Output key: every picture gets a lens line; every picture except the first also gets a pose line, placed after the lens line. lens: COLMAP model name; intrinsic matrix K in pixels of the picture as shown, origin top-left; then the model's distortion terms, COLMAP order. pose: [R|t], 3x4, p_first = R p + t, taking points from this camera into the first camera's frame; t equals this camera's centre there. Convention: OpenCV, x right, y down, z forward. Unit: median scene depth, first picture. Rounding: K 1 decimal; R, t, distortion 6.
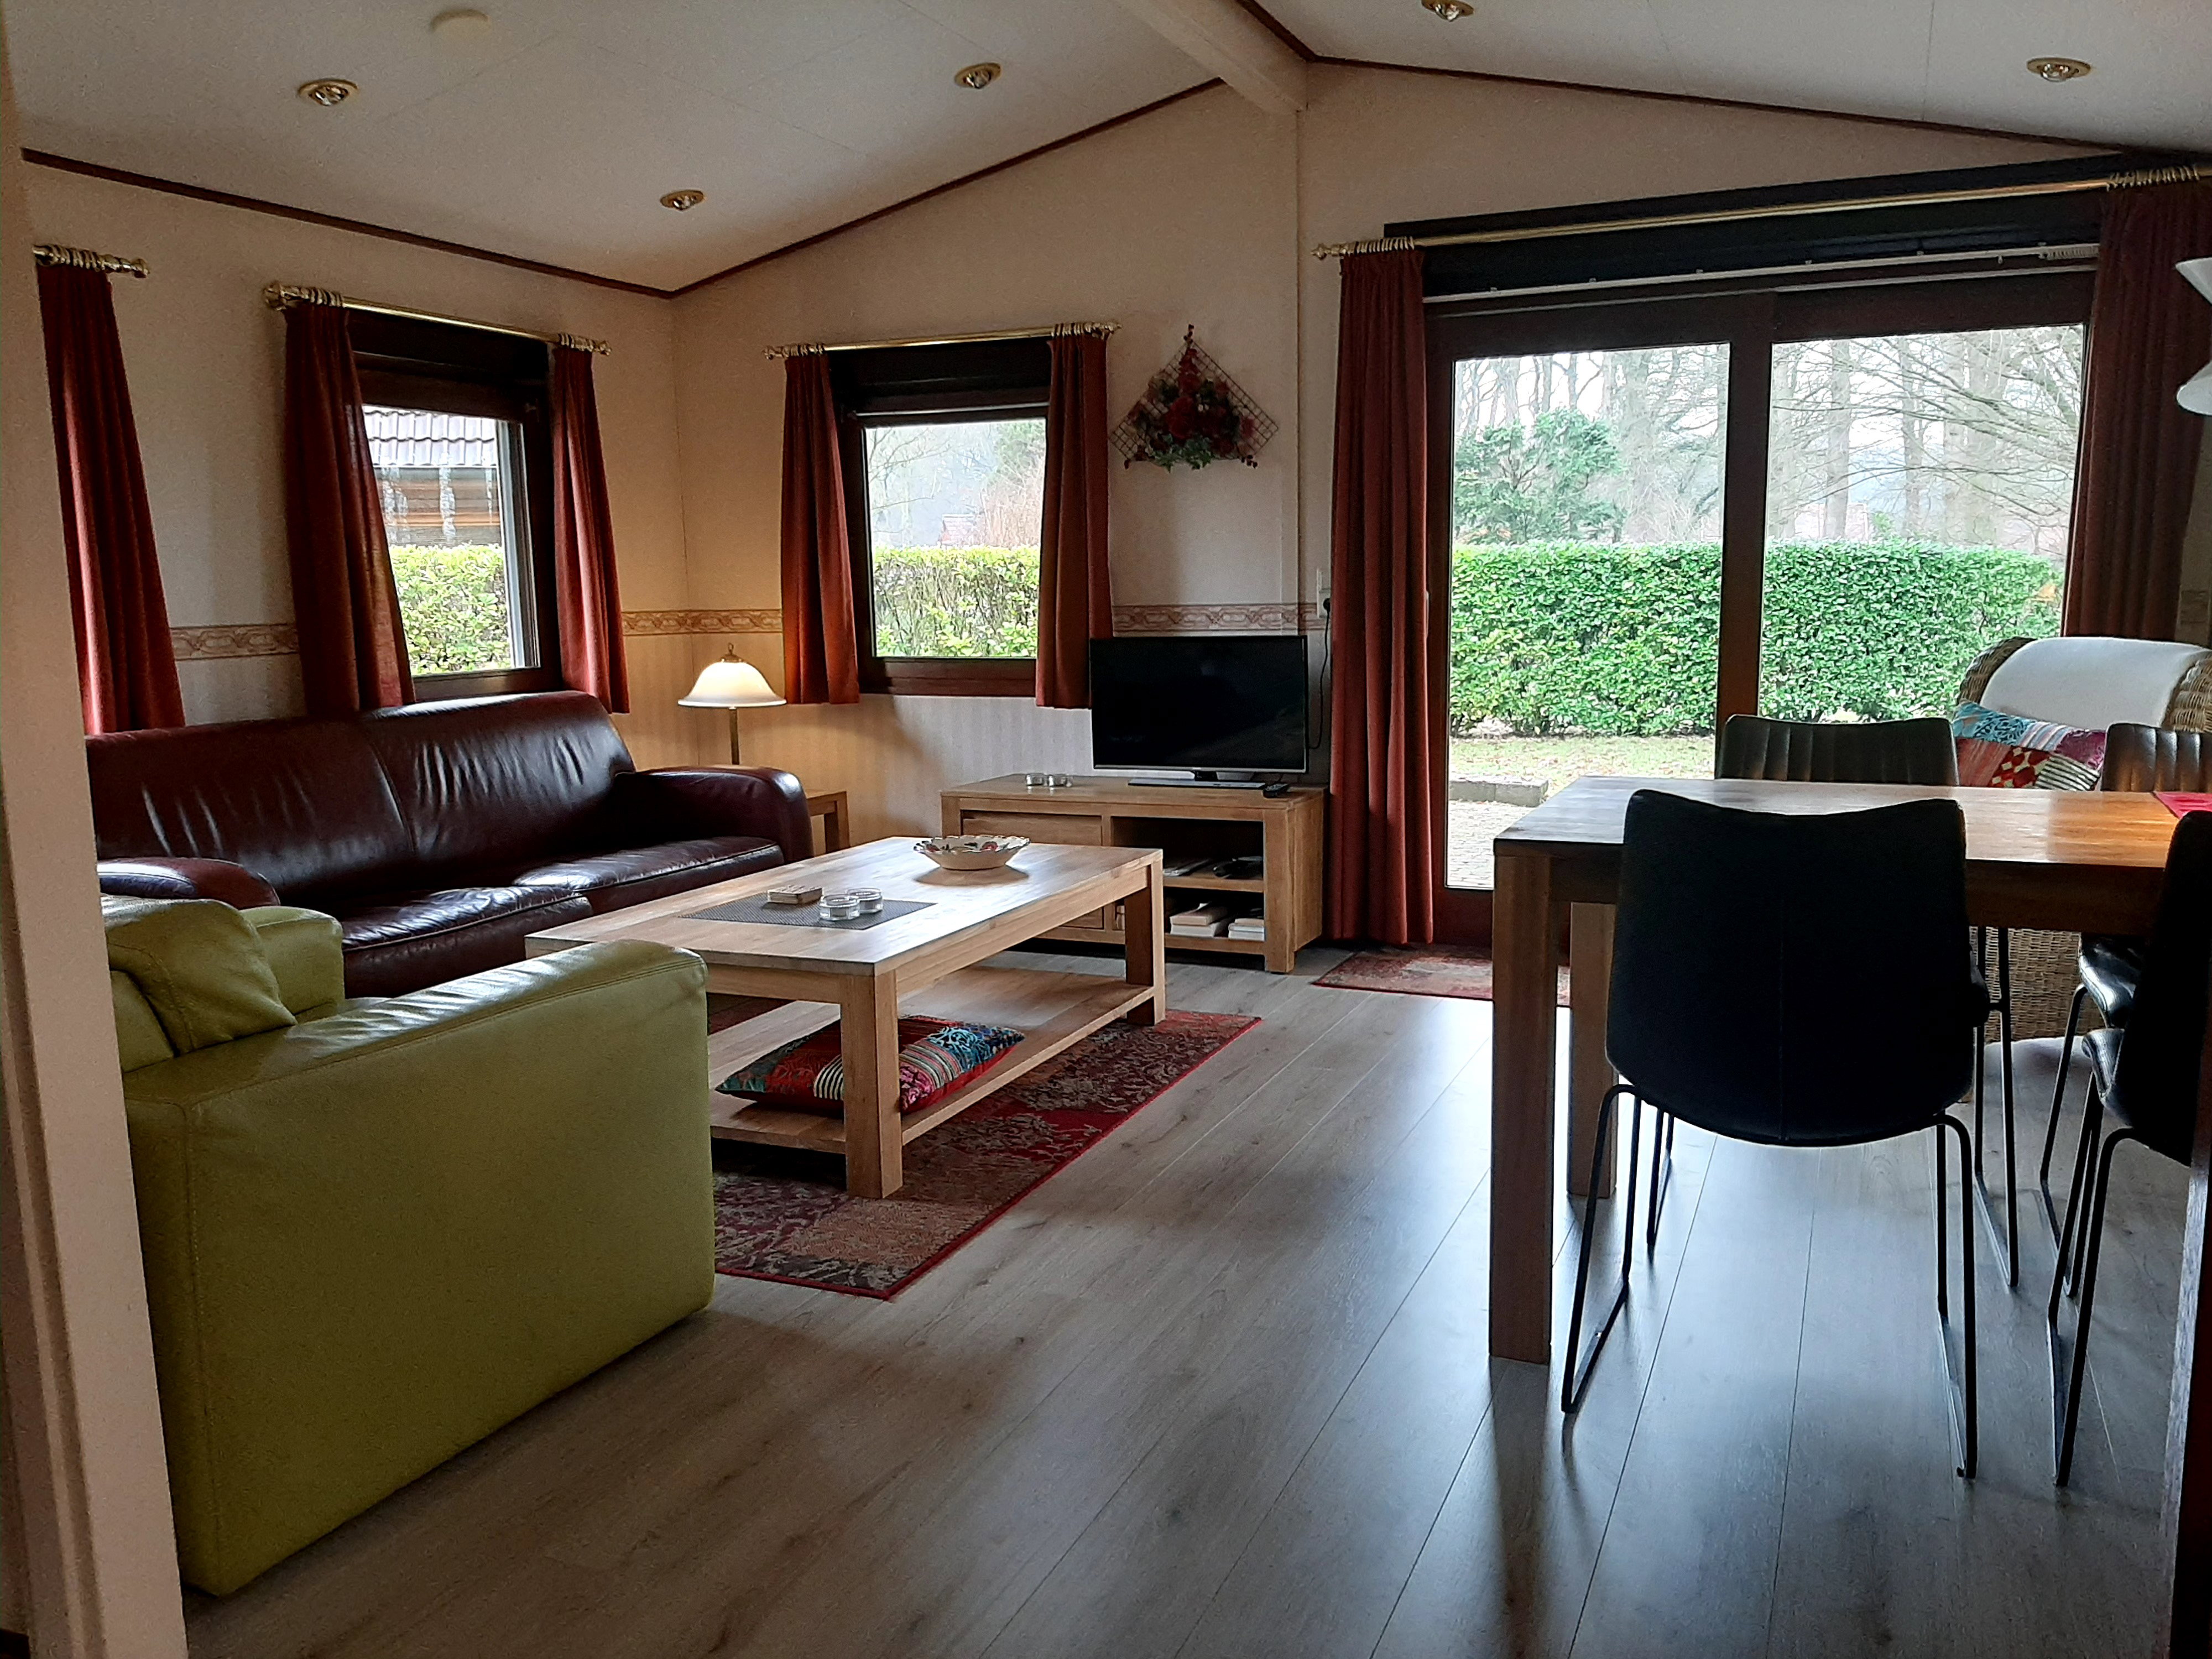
lens RADIAL K [[1715.7, 0, 1106.0], [0, 1715.7, 829.5], [0, 0, 1]] dist [0.083612, -0.166989]
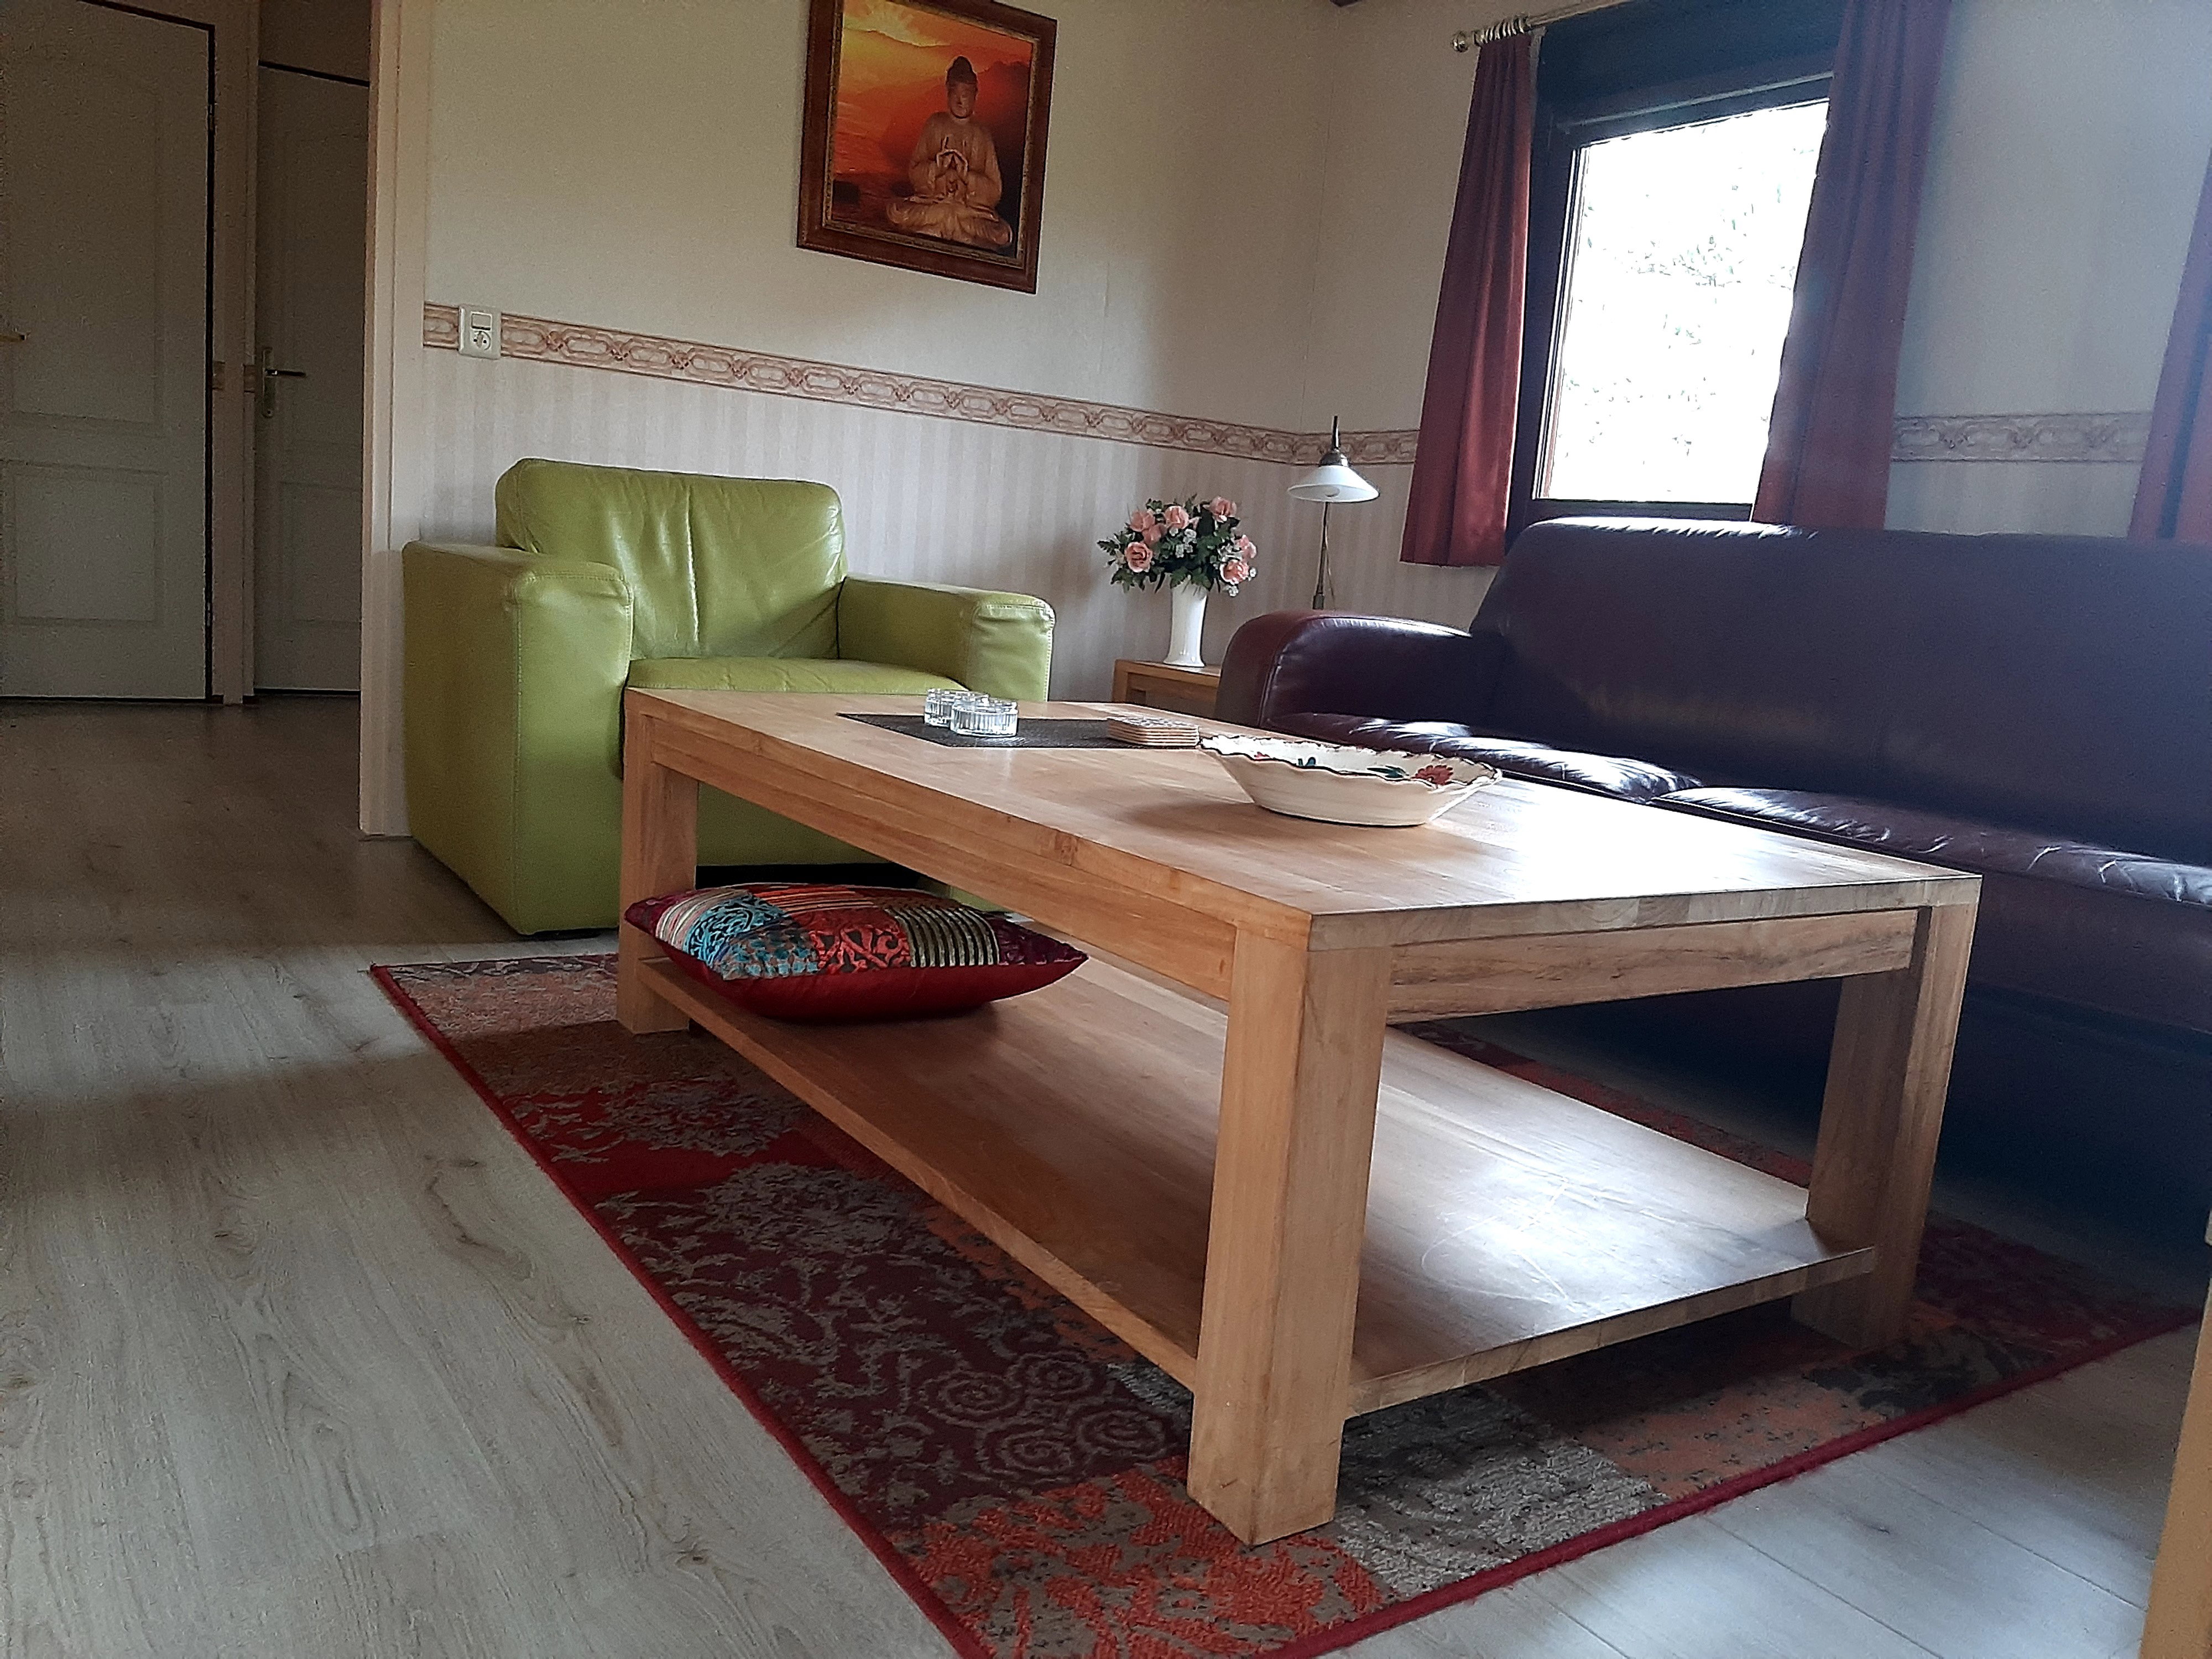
lens RADIAL K [[1715.7, 0, 1106.0], [0, 1715.7, 829.5], [0, 0, 1]] dist [0.083612, -0.166989]
pose [[-0.532534, 0.104431, -0.839942, 0.216864], [-0.198037, 0.949441, 0.243603, -0.046584], [0.822915, 0.296067, -0.484928, 0.903470]]
